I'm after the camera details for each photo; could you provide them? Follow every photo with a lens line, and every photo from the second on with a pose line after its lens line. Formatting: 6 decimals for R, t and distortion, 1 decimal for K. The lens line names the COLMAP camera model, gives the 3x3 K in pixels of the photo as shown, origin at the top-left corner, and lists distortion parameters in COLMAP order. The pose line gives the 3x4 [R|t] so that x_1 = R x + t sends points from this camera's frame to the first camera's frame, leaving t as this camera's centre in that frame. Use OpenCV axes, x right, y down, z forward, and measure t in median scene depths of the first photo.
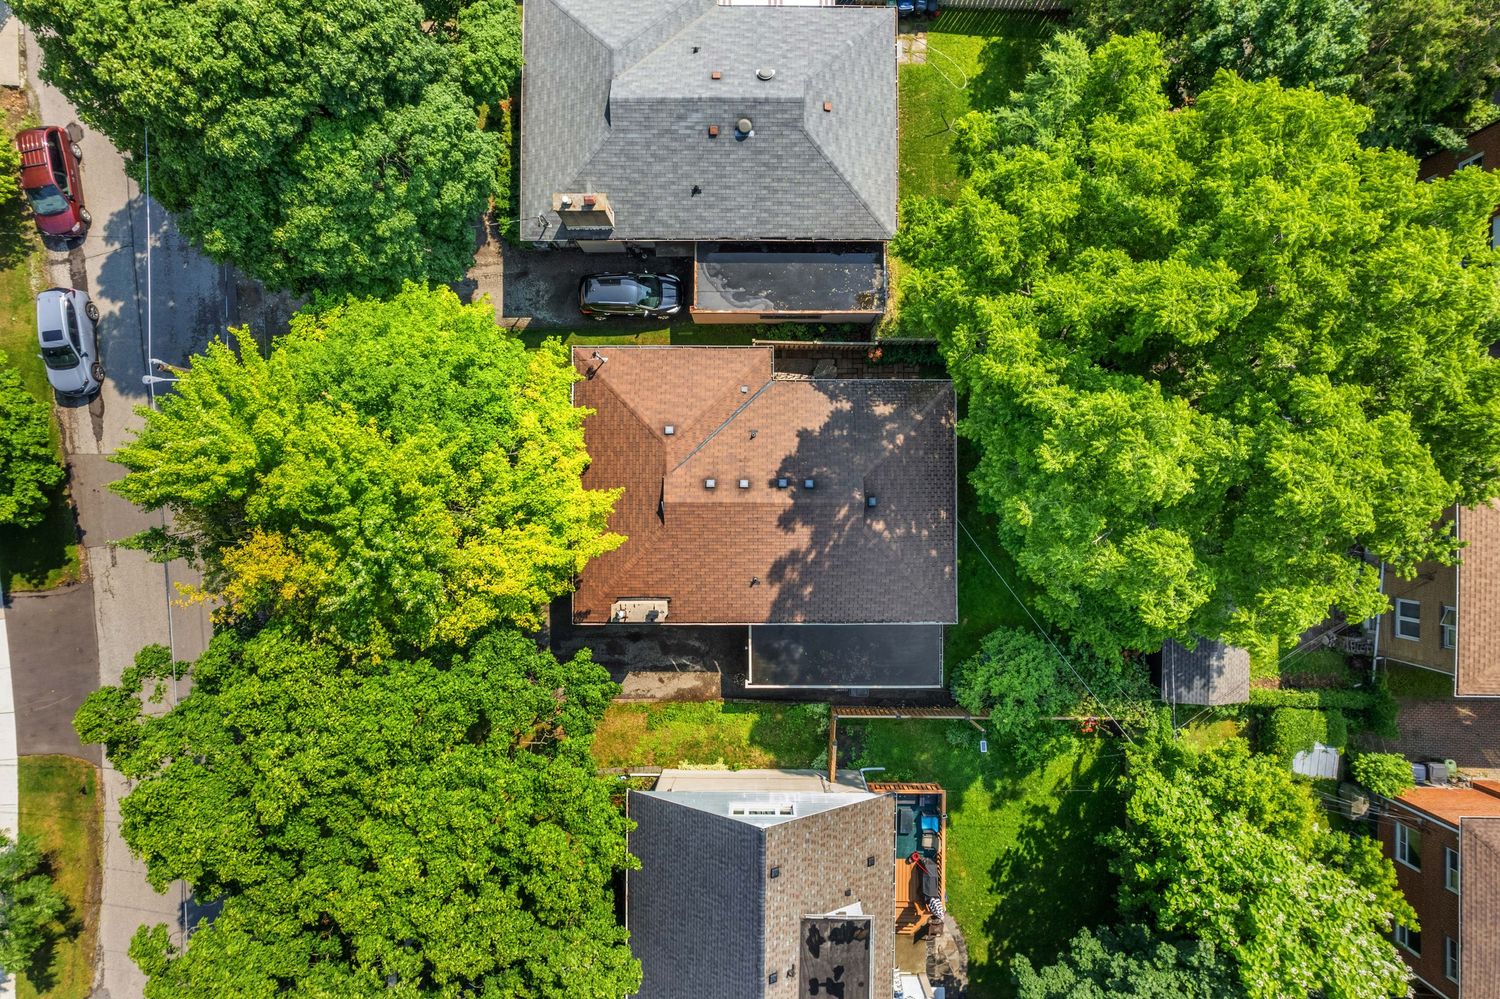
lens RADIAL K [[937.1, 0, 754.0], [0, 937.1, 499.1], [0, 0, 1]] dist [-0.100020, 0.082562]
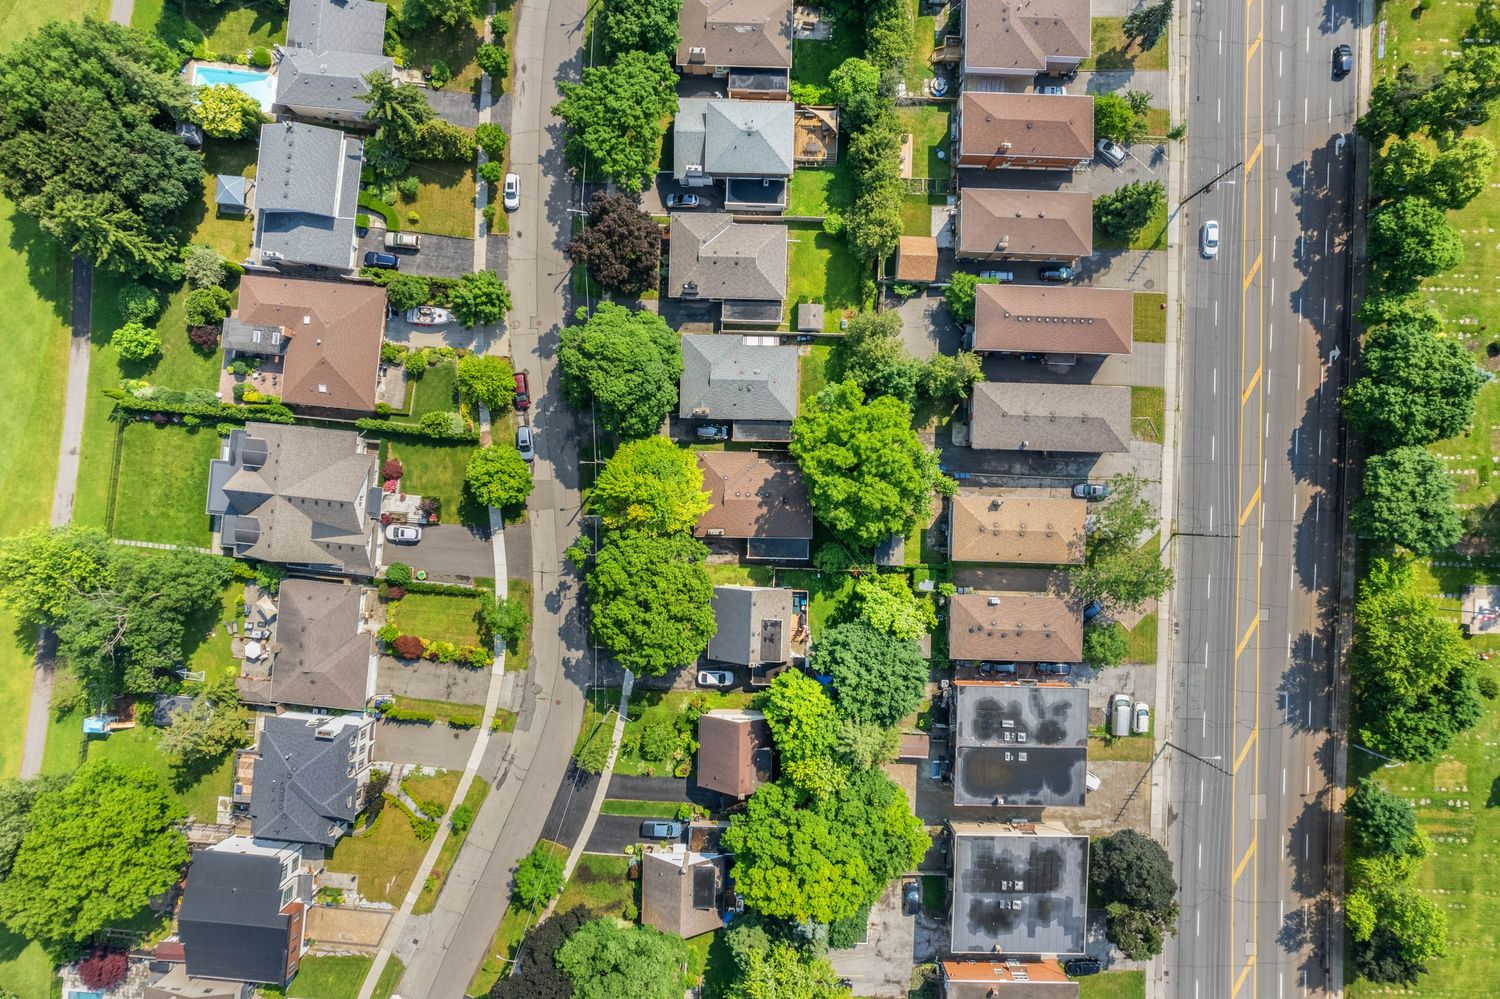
lens RADIAL K [[937.1, 0, 754.0], [0, 937.1, 499.1], [0, 0, 1]] dist [-0.100020, 0.082562]
pose [[0.999782, 0.019653, 0.007117, -0.011329], [-0.019640, 0.999805, -0.001966, 0.006125], [-0.007154, 0.001826, 0.999973, -2.305029]]
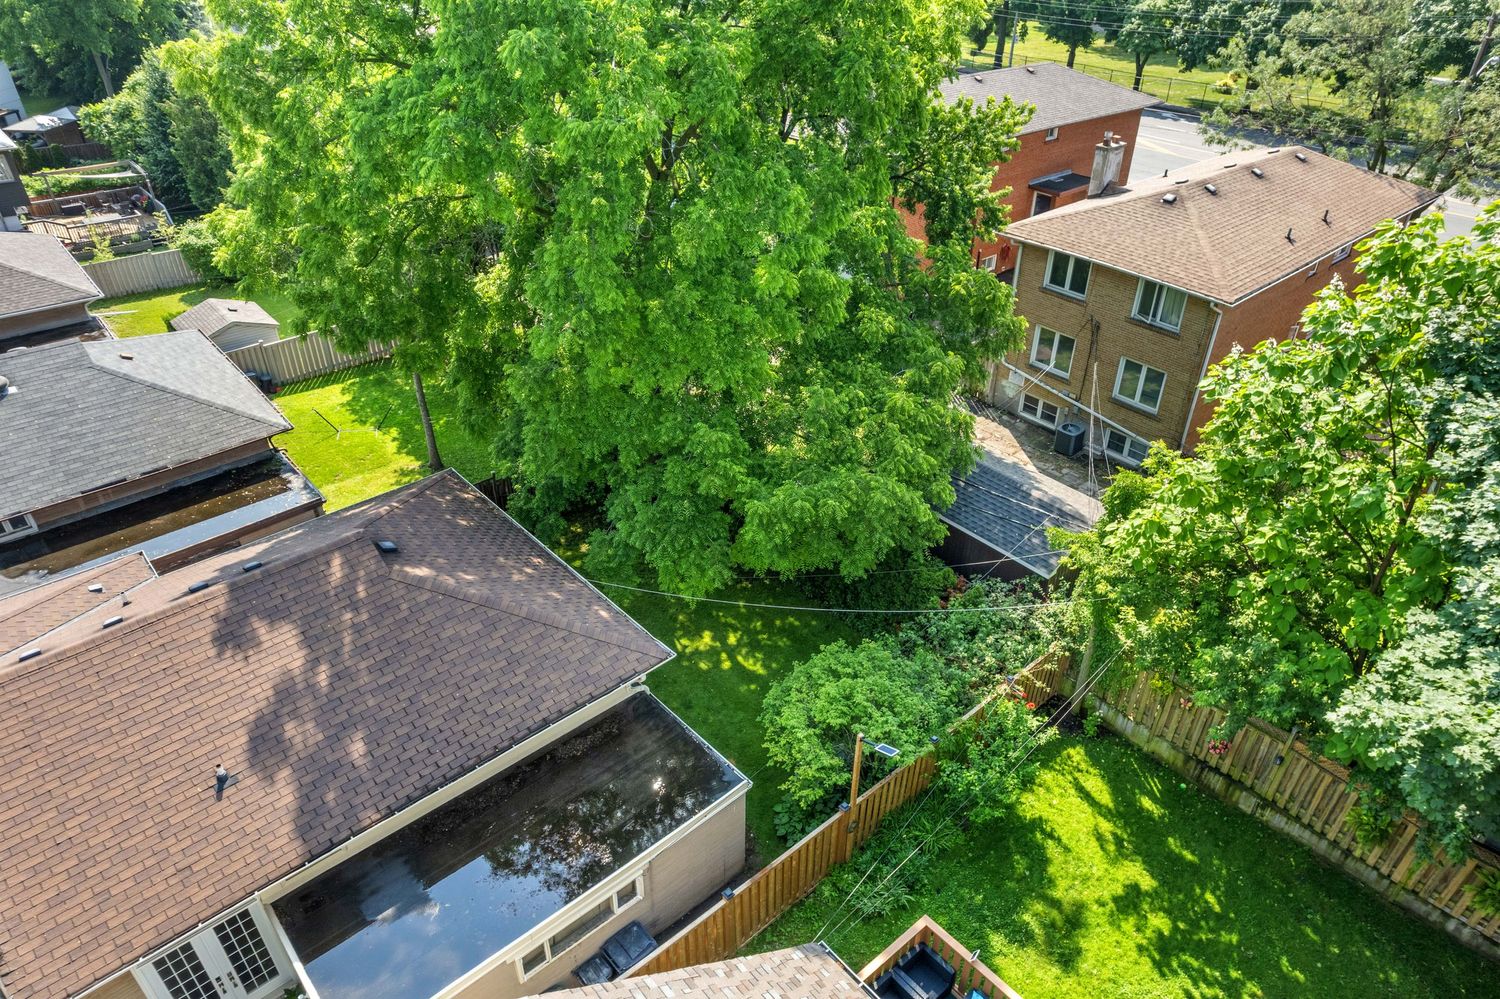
lens RADIAL K [[937.1, 0, 754.0], [0, 937.1, 499.1], [0, 0, 1]] dist [-0.100020, 0.082562]
pose [[0.739341, -0.362796, 0.567233, -0.007609], [0.672769, 0.432439, -0.600315, 0.431080], [-0.027502, 0.825455, 0.563798, 0.643168]]
